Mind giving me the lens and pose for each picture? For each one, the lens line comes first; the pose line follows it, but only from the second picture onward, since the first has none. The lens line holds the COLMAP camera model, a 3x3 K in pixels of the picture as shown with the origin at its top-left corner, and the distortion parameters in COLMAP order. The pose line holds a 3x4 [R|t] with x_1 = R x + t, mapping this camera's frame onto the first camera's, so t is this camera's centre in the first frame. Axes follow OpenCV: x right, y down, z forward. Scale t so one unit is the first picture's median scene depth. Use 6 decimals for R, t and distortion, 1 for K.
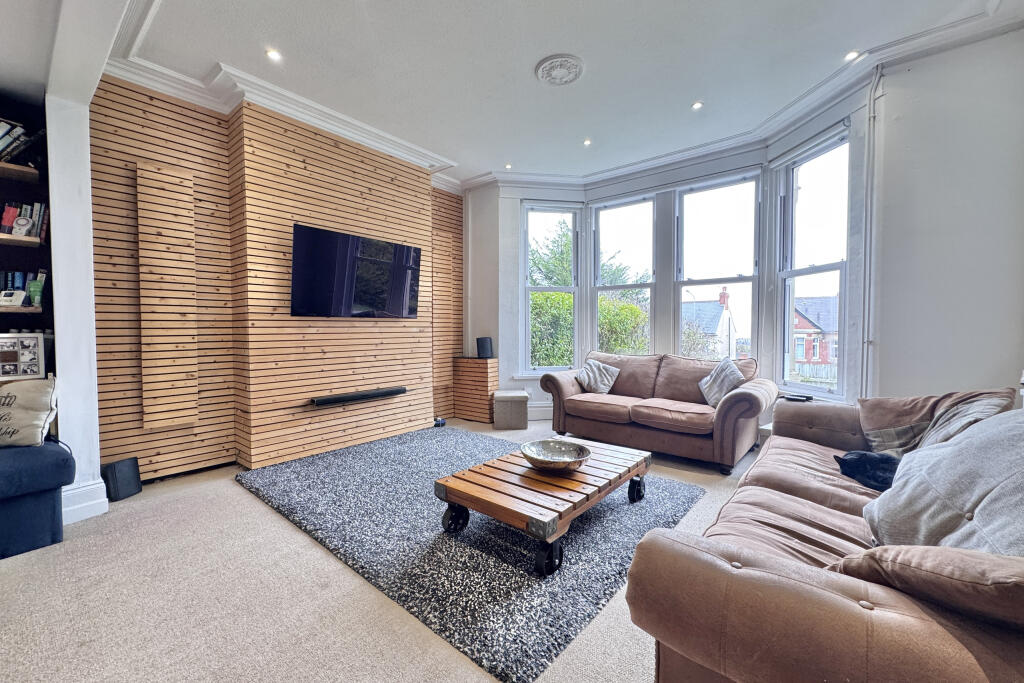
lens RADIAL K [[408.1, 0, 512.6], [0, 408.1, 340.6], [0, 0, 1]] dist [-0.010745, -0.000259]
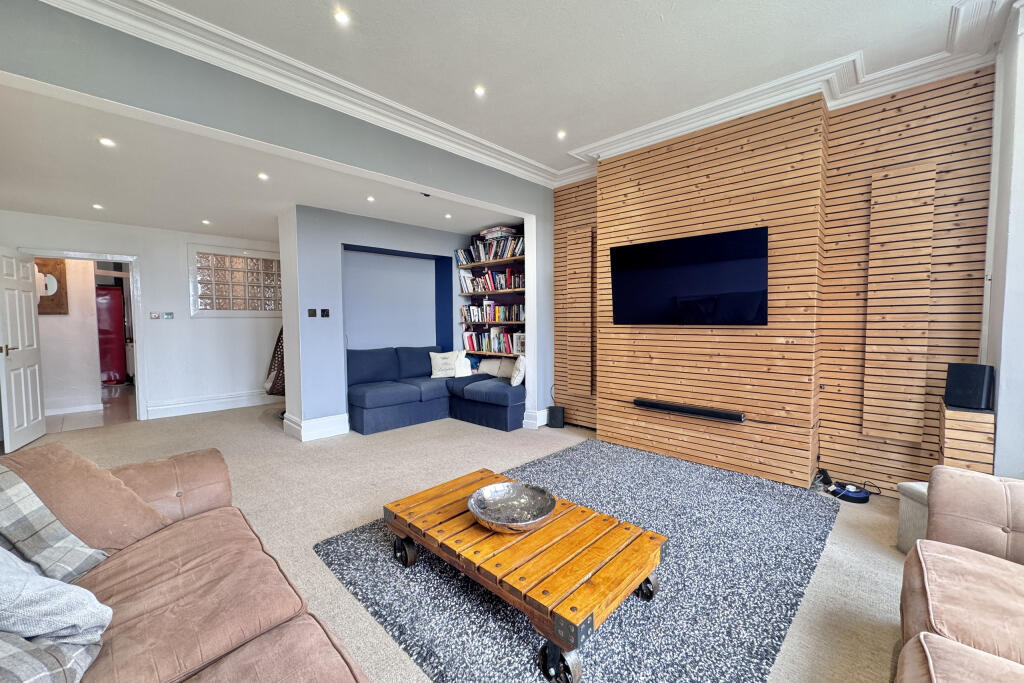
lens RADIAL K [[408.1, 0, 507.2], [0, 408.1, 335.7], [0, 0, 1]] dist [-0.010745, -0.000259]
pose [[-0.102068, 0.050494, -0.993495, 0.589027], [-0.018824, 0.998434, 0.052679, -0.072810], [0.994599, 0.024079, -0.100958, 0.697540]]
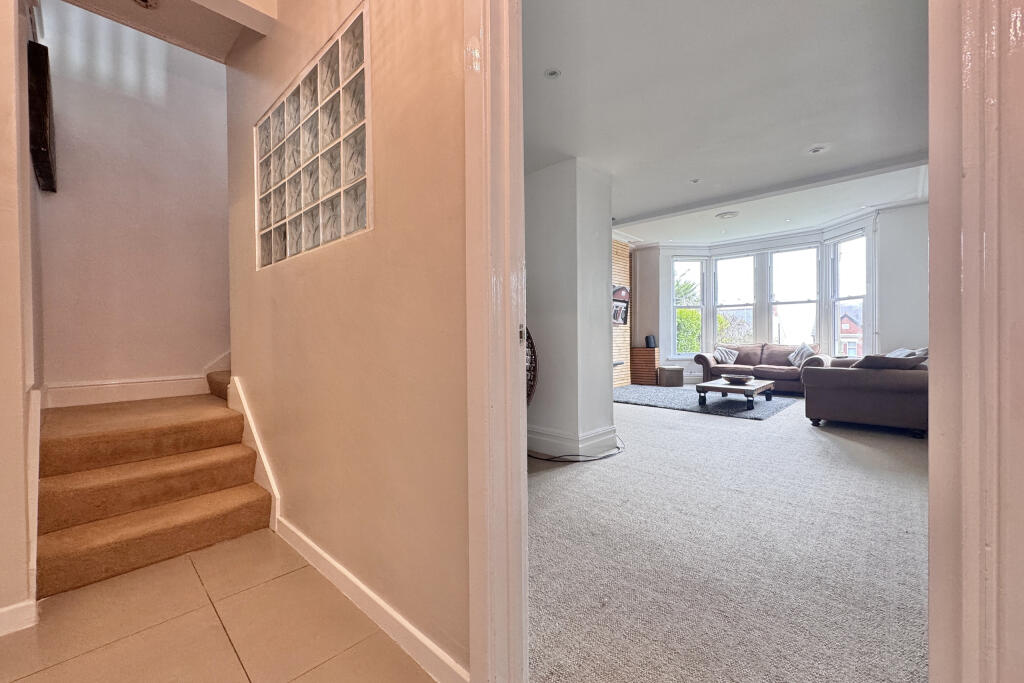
lens RADIAL K [[408.1, 0, 506.9], [0, 408.1, 341.5], [0, 0, 1]] dist [-0.010745, -0.000259]
pose [[0.996117, -0.009704, -0.087500, -0.646410], [0.007941, 0.999759, -0.020467, 0.058410], [0.087677, 0.019692, 0.995954, -0.951953]]
